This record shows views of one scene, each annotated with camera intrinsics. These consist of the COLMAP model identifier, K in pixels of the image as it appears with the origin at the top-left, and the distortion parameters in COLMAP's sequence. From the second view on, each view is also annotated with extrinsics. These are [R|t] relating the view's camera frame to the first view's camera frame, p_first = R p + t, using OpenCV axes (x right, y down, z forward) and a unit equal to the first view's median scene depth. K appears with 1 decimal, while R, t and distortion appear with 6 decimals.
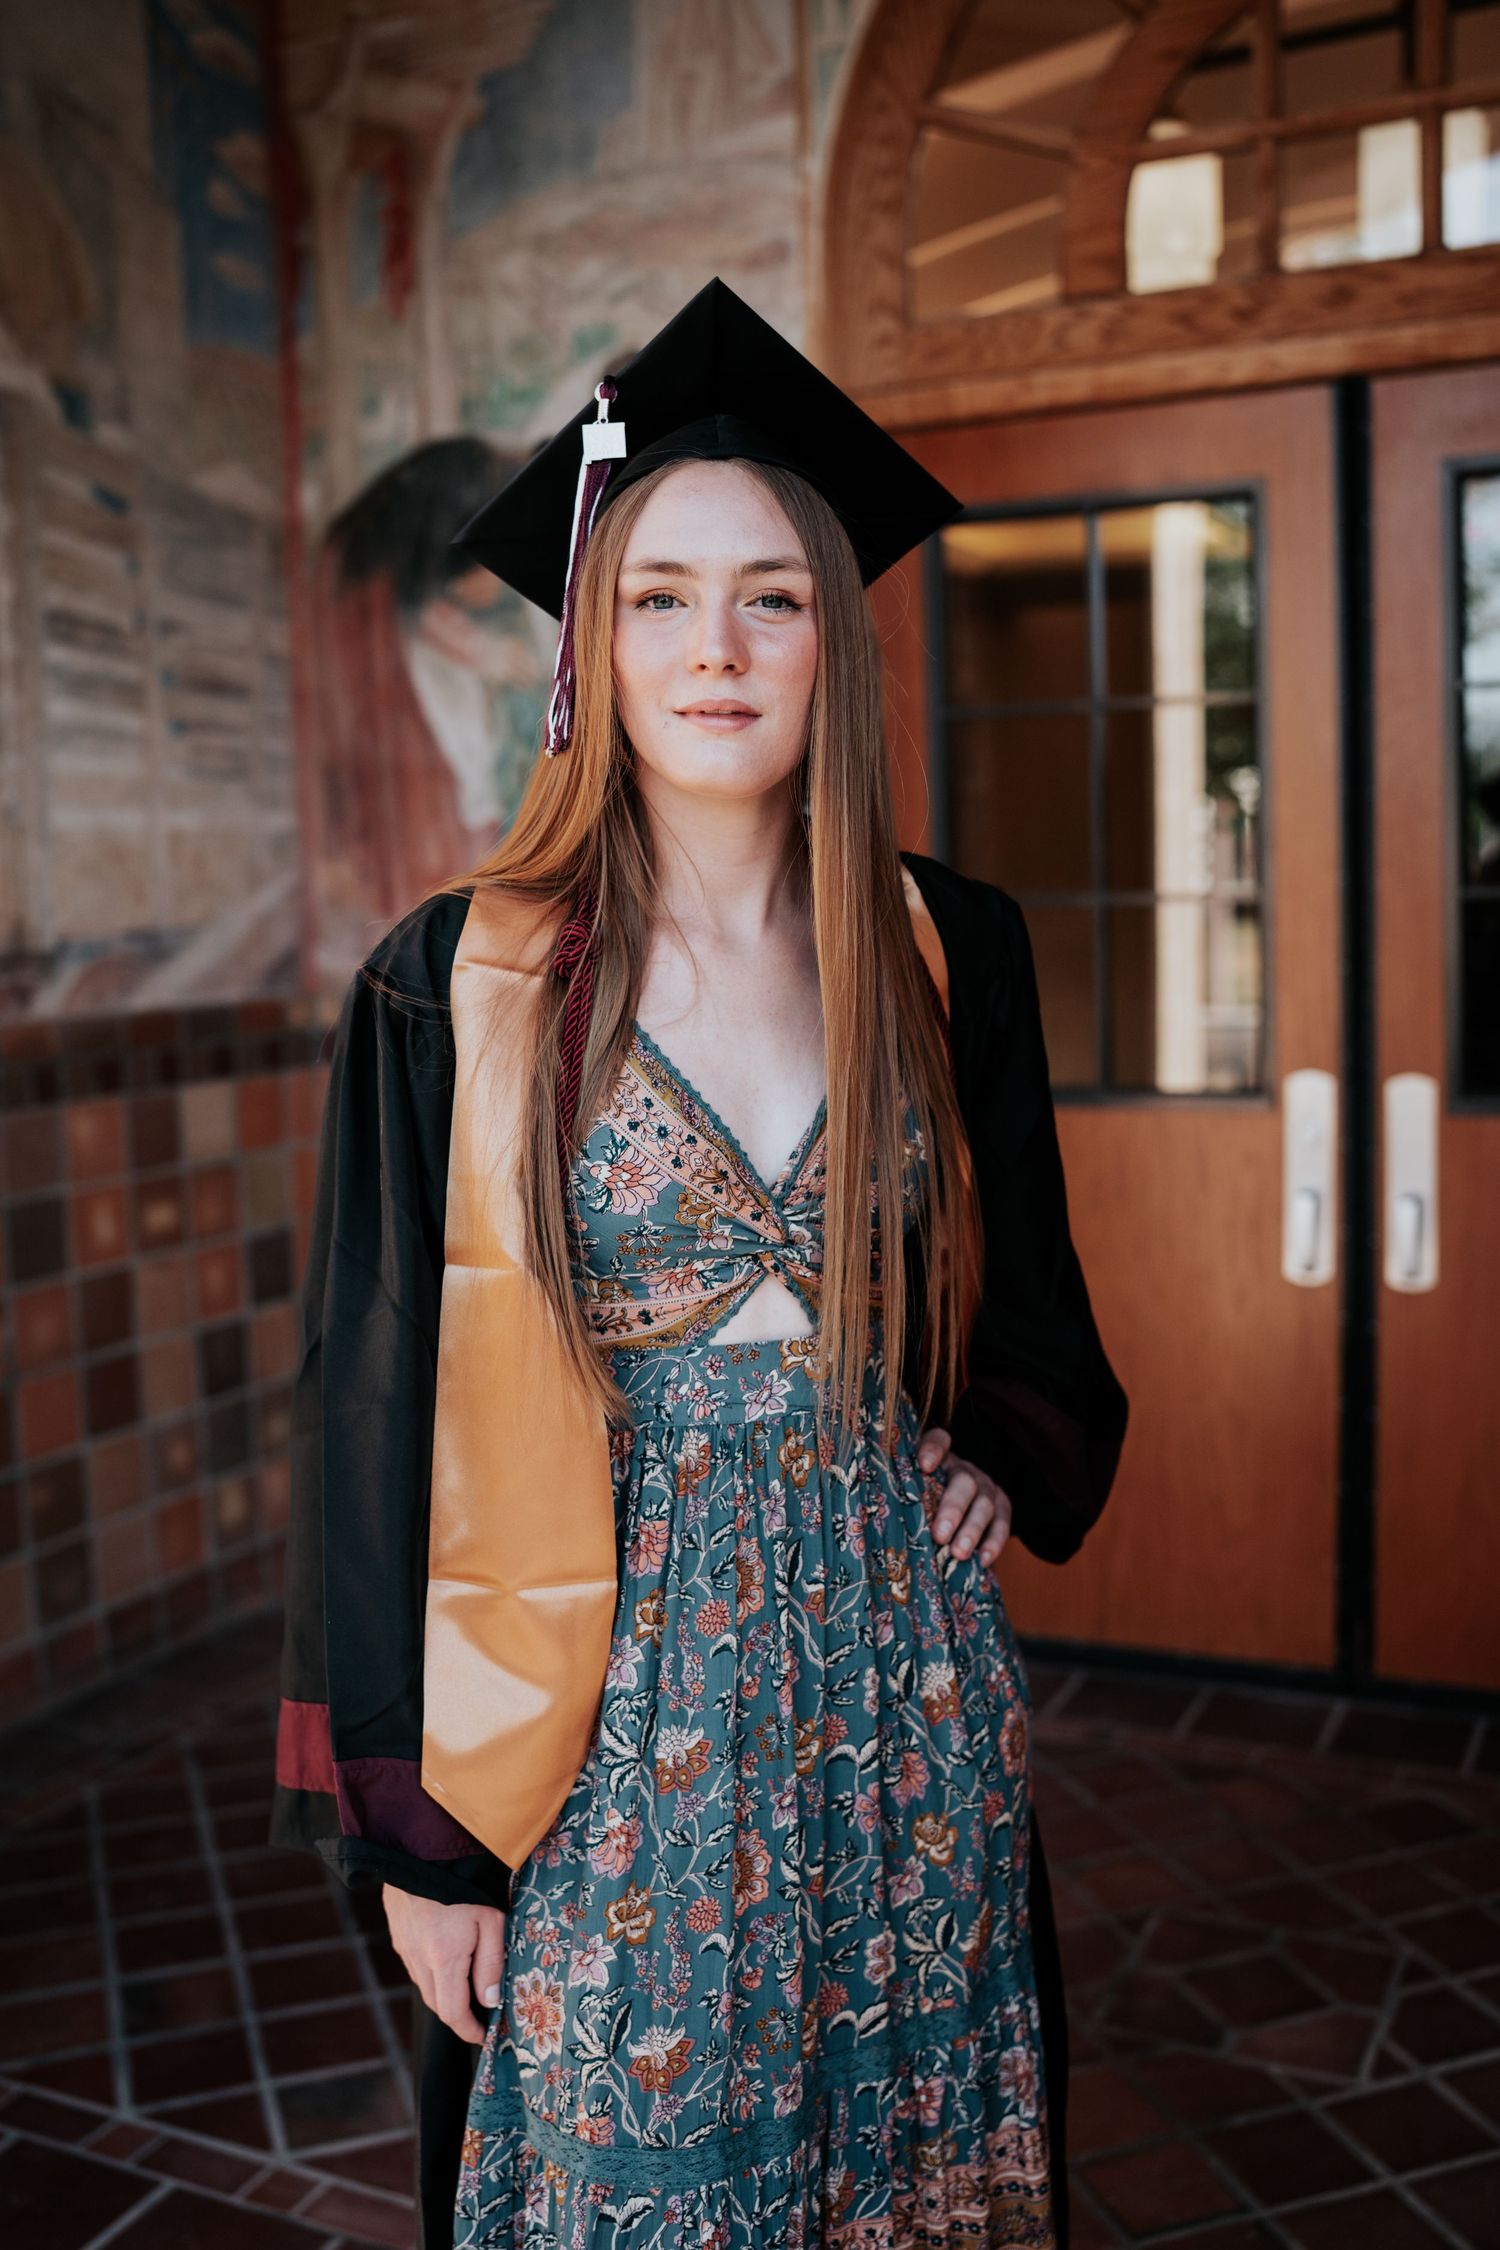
lens RADIAL K [[2278.0, 0, 750.0], [0, 2278.0, 1125.0], [0, 0, 1]] dist [-0.174664, 0.312073]
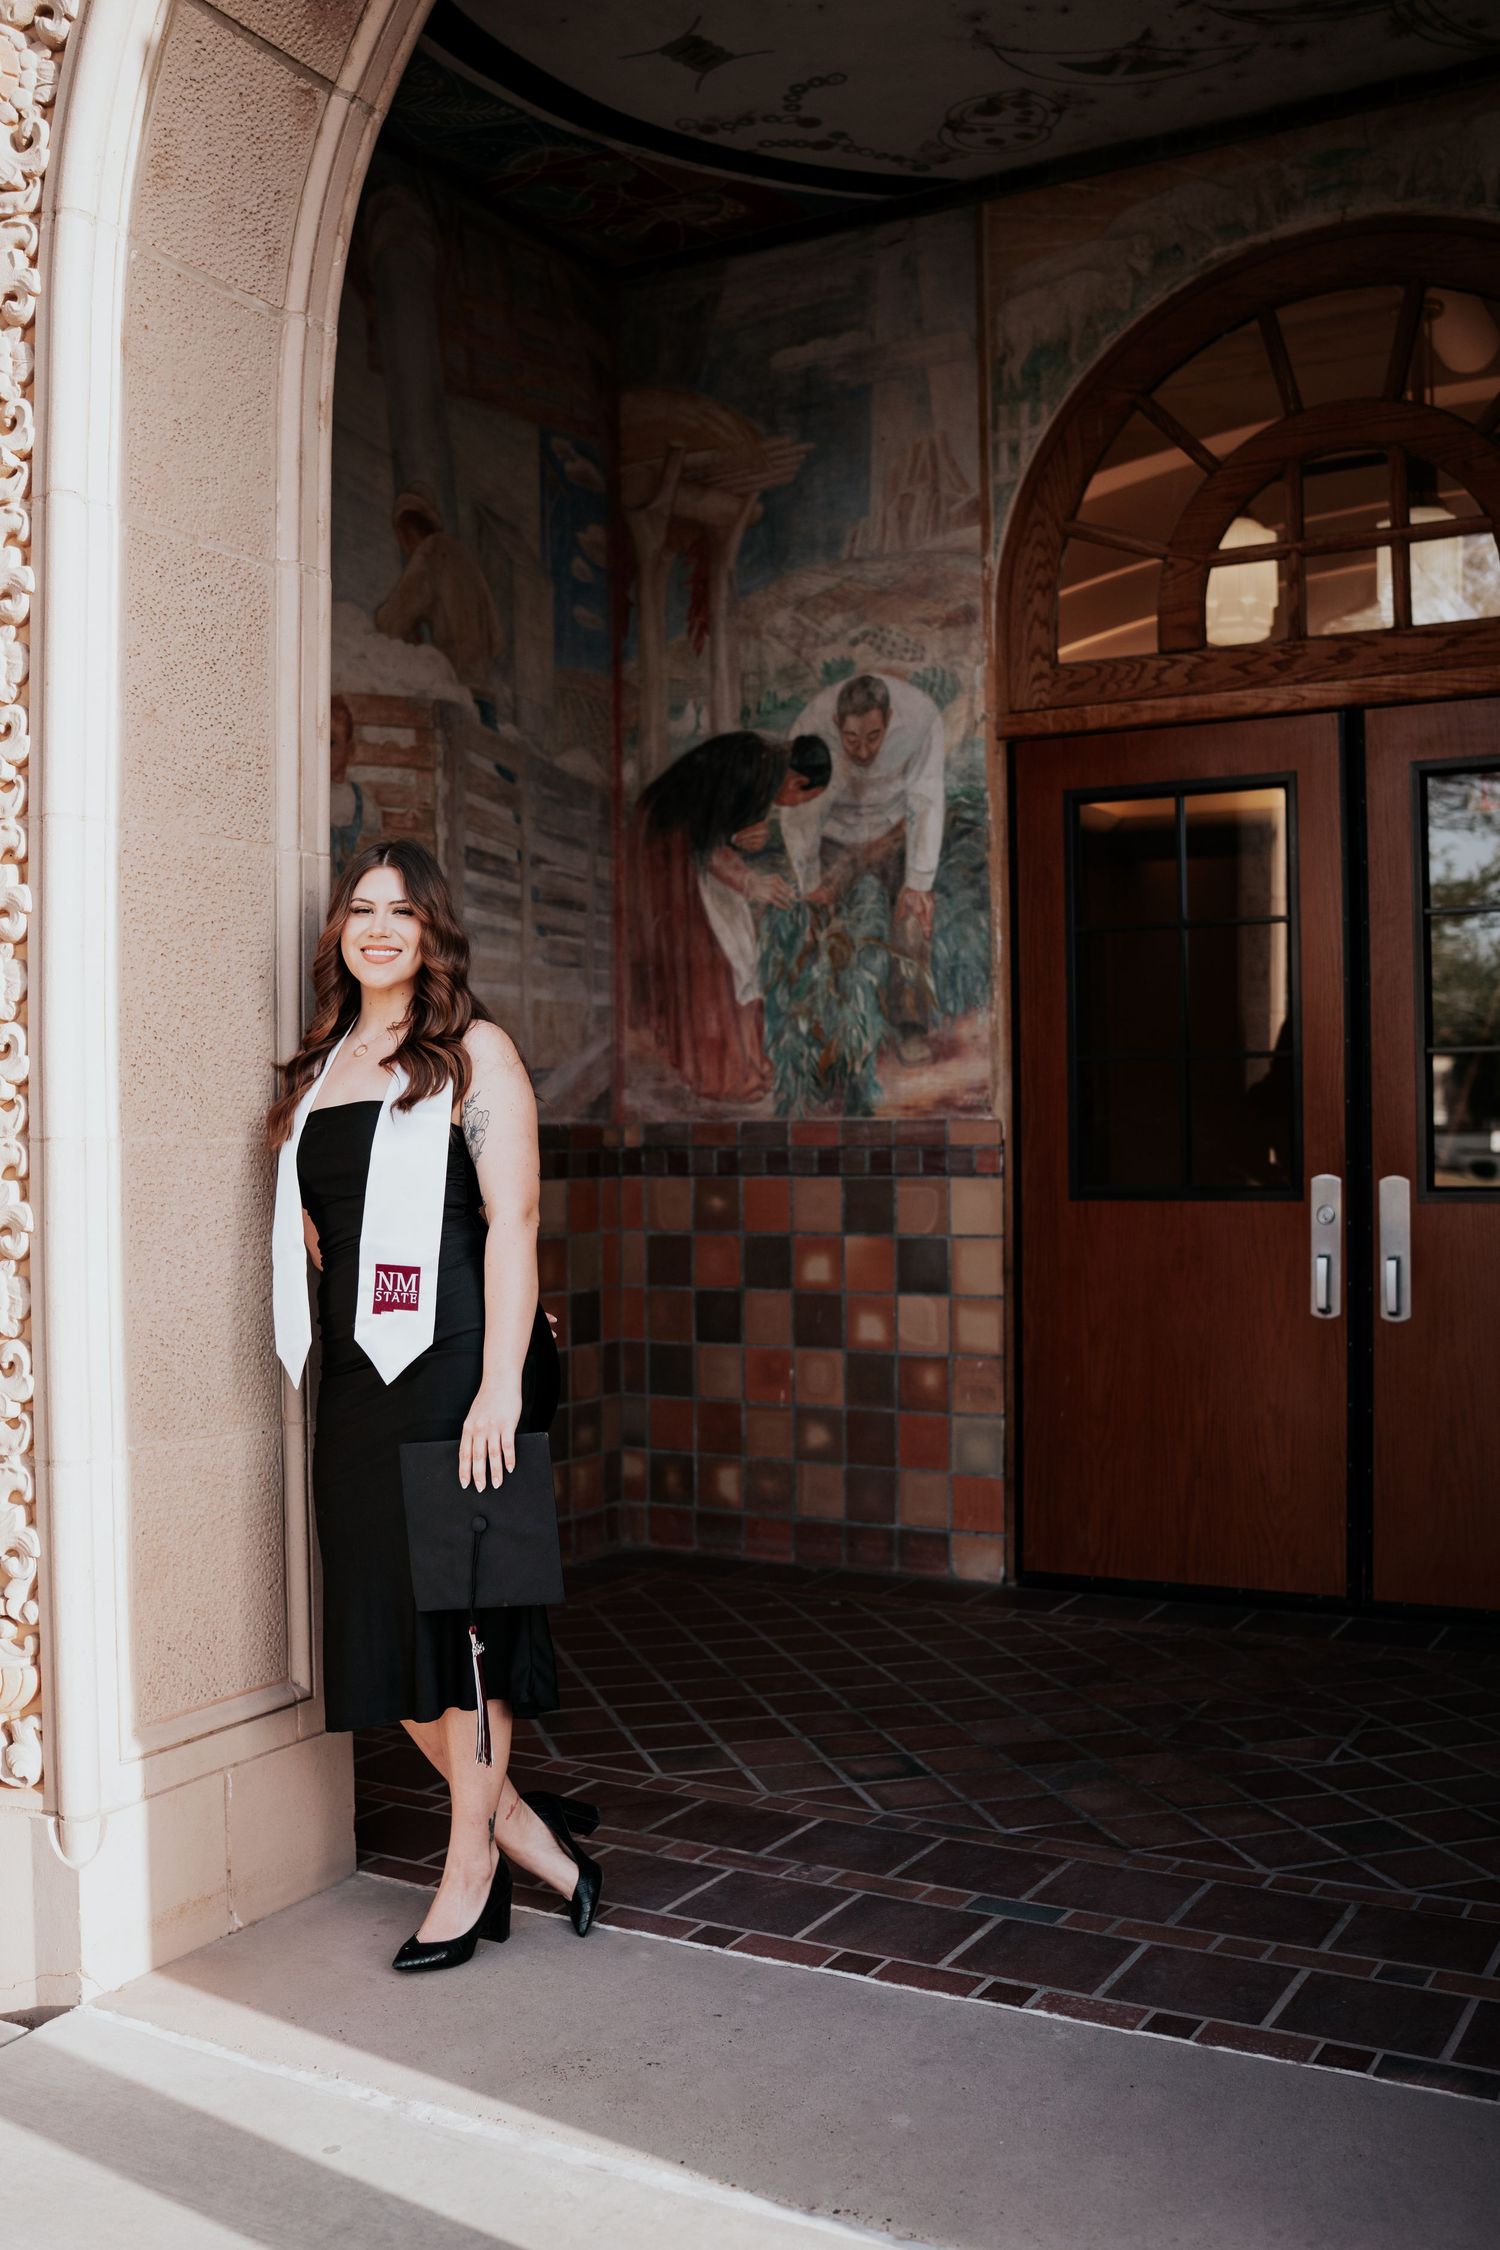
lens RADIAL K [[2278.0, 0, 750.0], [0, 2278.0, 1125.0], [0, 0, 1]] dist [-0.174664, 0.312073]
pose [[0.998025, 0.019719, -0.059645, -0.033194], [-0.026070, 0.993847, -0.107653, 0.100171], [0.057155, 0.108995, 0.992398, -0.420829]]
